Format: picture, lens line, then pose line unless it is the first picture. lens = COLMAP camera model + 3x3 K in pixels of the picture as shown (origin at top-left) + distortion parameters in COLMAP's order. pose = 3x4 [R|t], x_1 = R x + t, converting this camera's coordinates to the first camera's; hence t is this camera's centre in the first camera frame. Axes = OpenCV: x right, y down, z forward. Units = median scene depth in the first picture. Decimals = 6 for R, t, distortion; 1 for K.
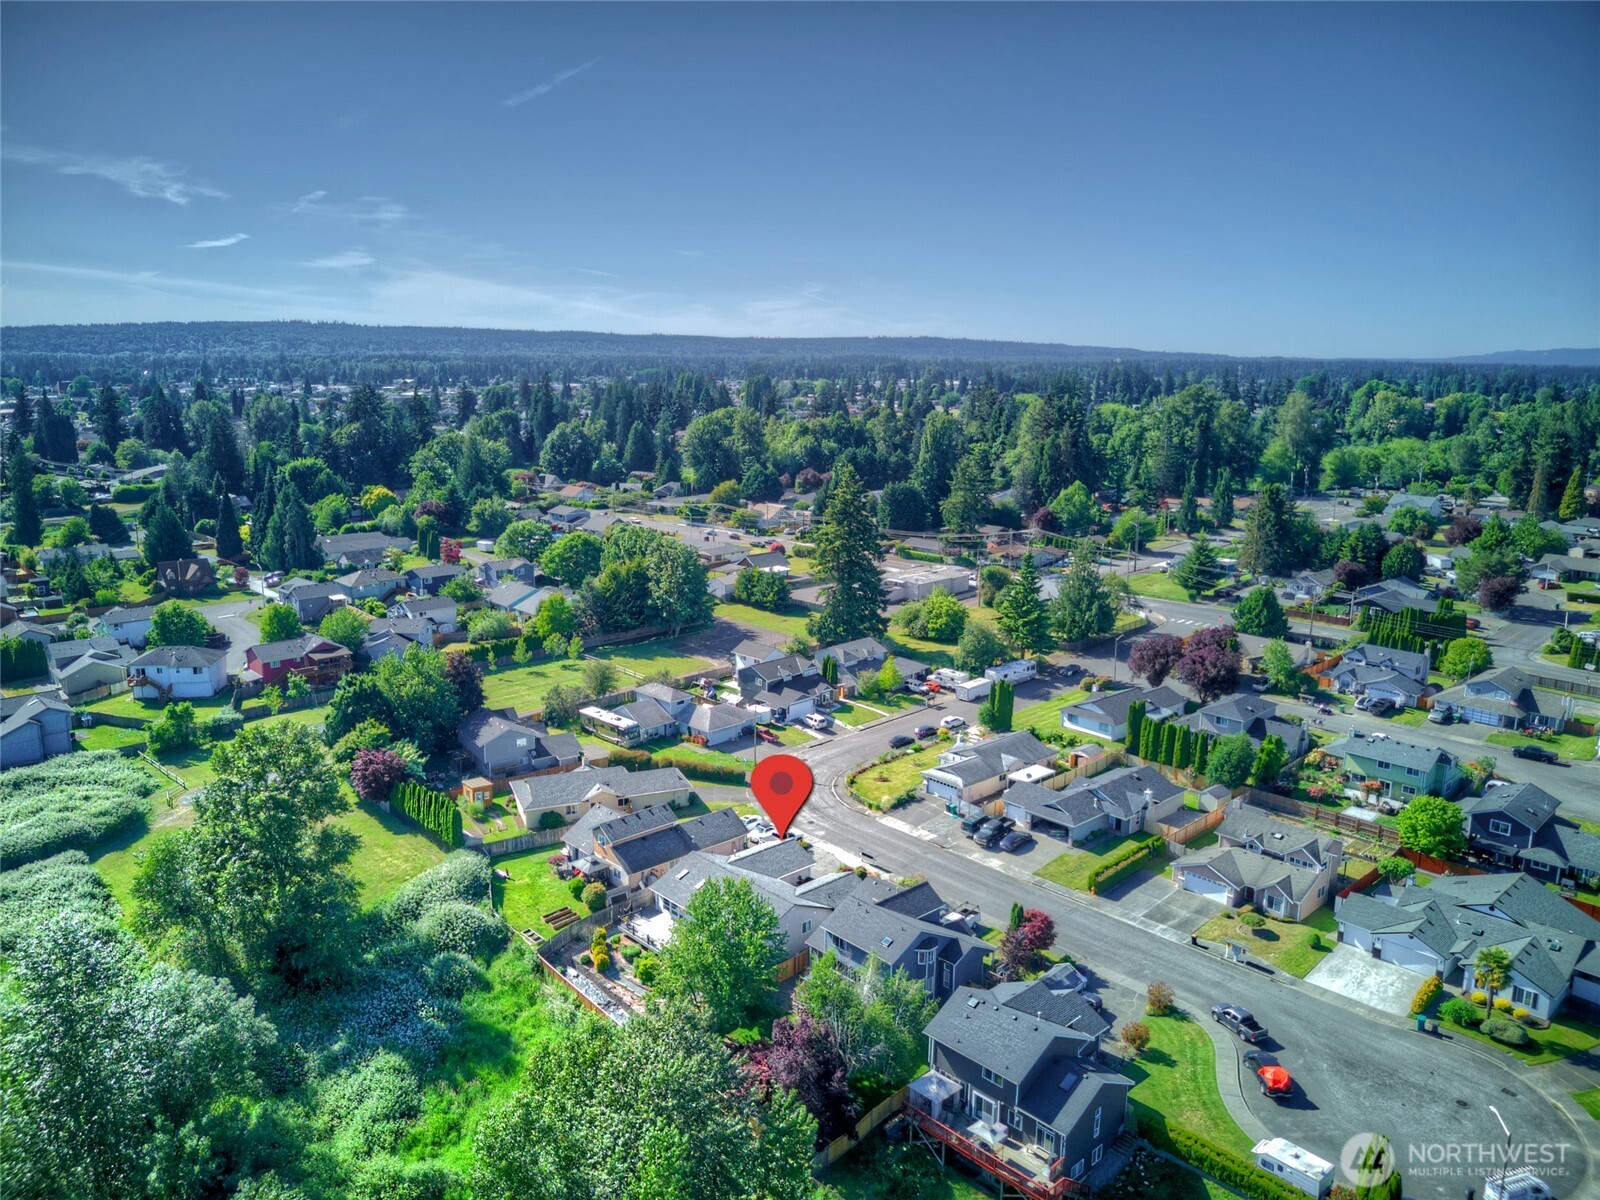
lens RADIAL K [[1152.9, 0, 800.0], [0, 1152.9, 600.0], [0, 0, 1]] dist [-0.003853, -0.001253]
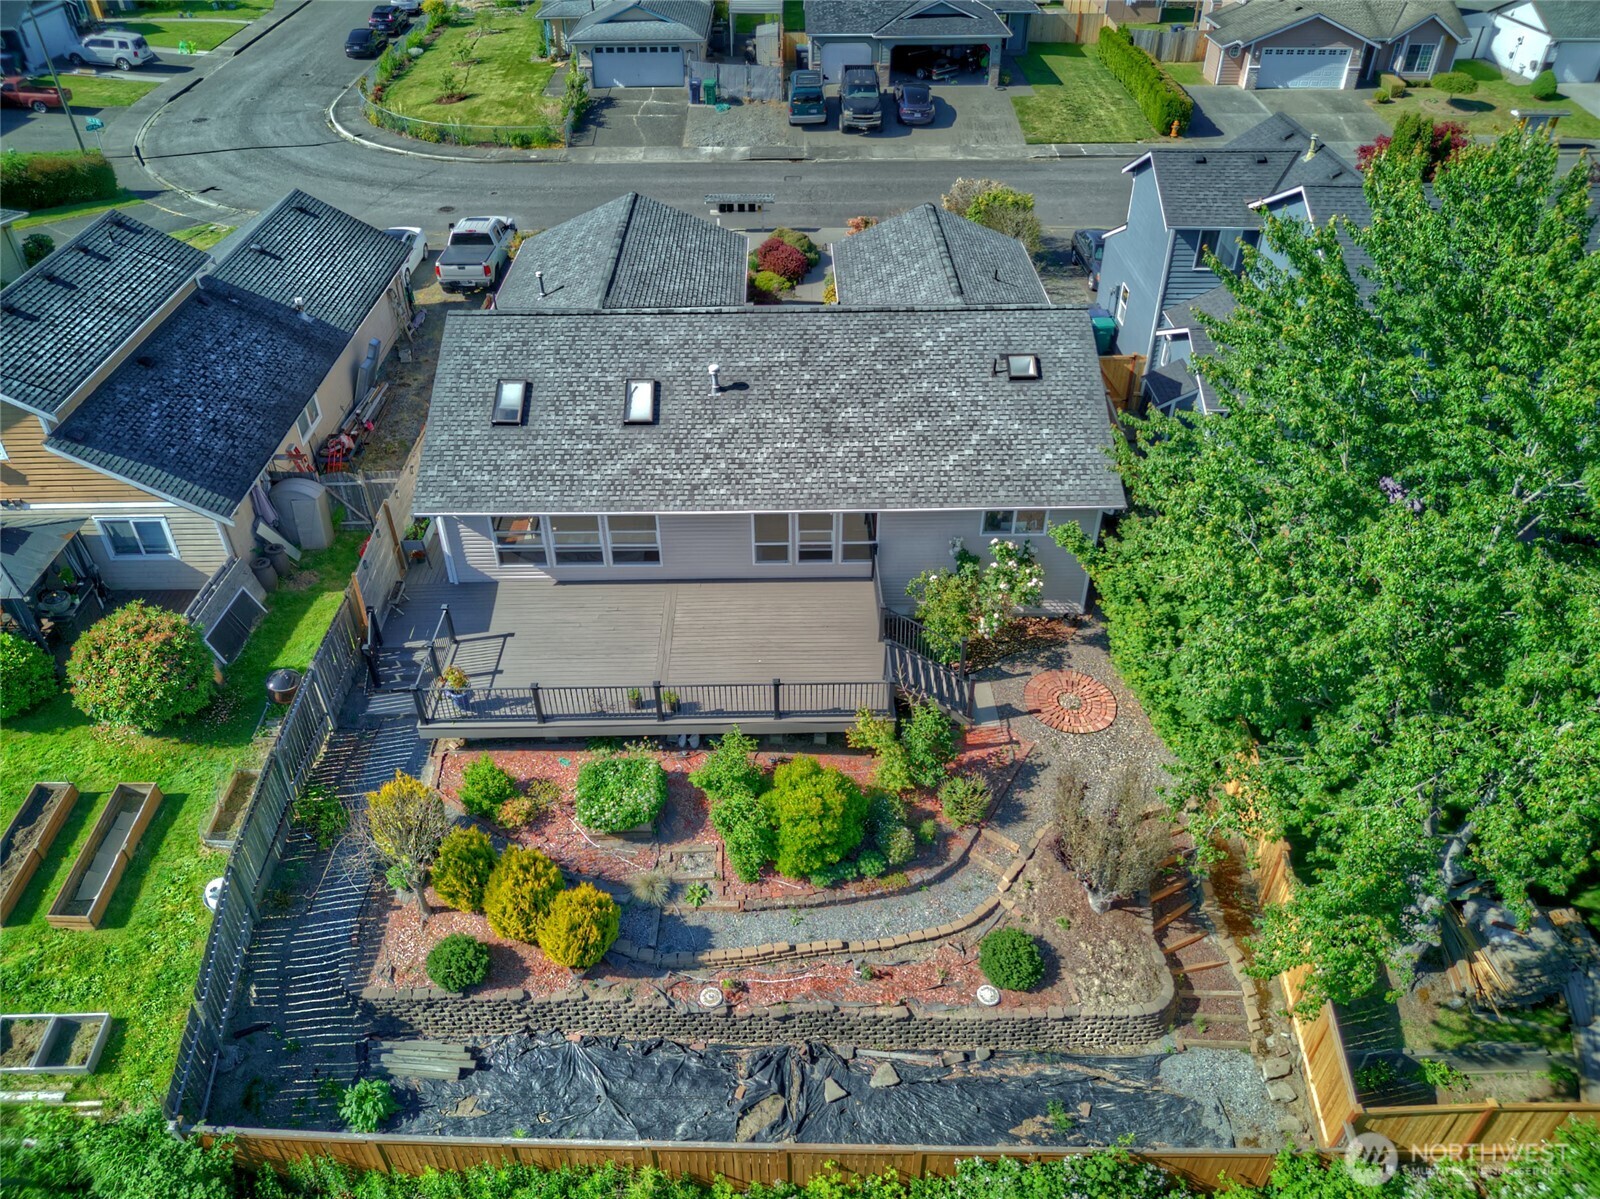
lens RADIAL K [[1152.9, 0, 800.0], [0, 1152.9, 599.5], [0, 0, 1]] dist [-0.003853, -0.001253]
pose [[0.679654, -0.461775, 0.569942, -0.183967], [0.167053, 0.854005, 0.492716, 0.145776], [-0.714257, -0.239666, 0.657569, 0.691391]]
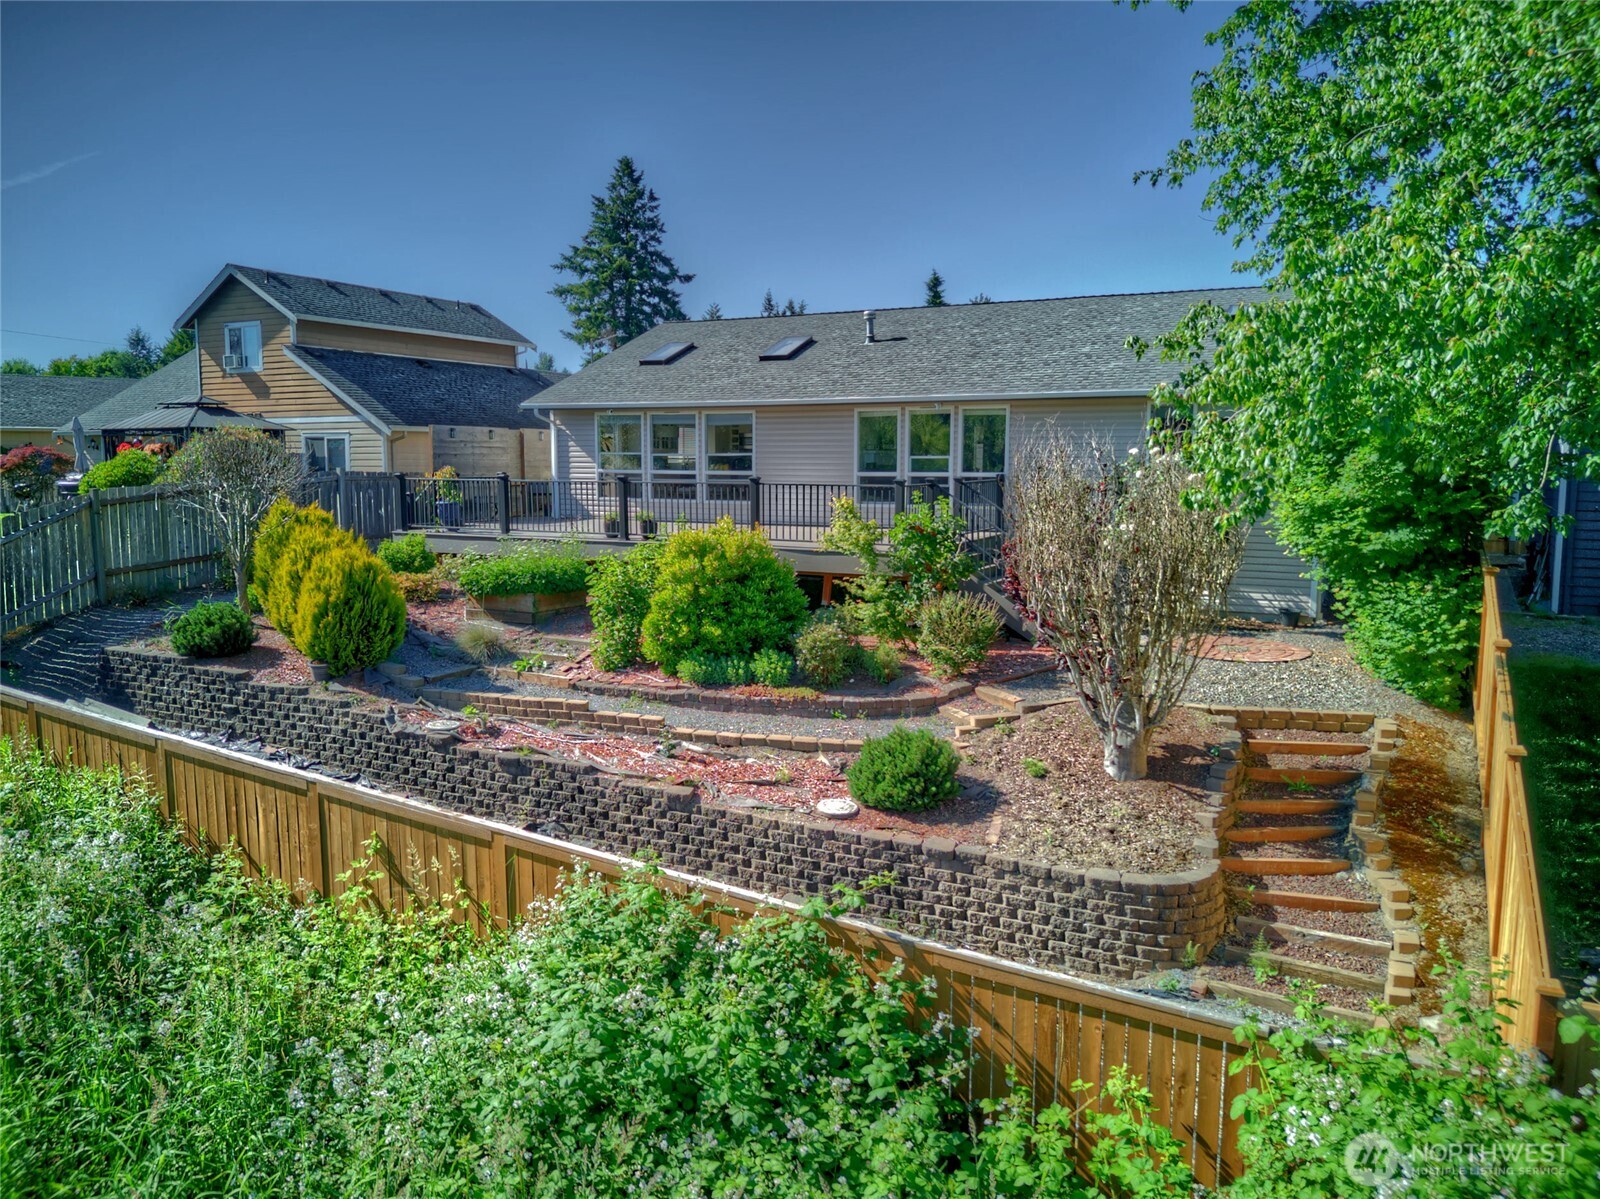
lens RADIAL K [[1152.9, 0, 800.0], [0, 1152.9, 599.5], [0, 0, 1]] dist [-0.003853, -0.001253]
pose [[0.945395, -0.058909, 0.320559, -0.131176], [0.085862, 0.993803, -0.070594, 0.263497], [-0.314414, 0.094263, 0.944594, 0.682517]]
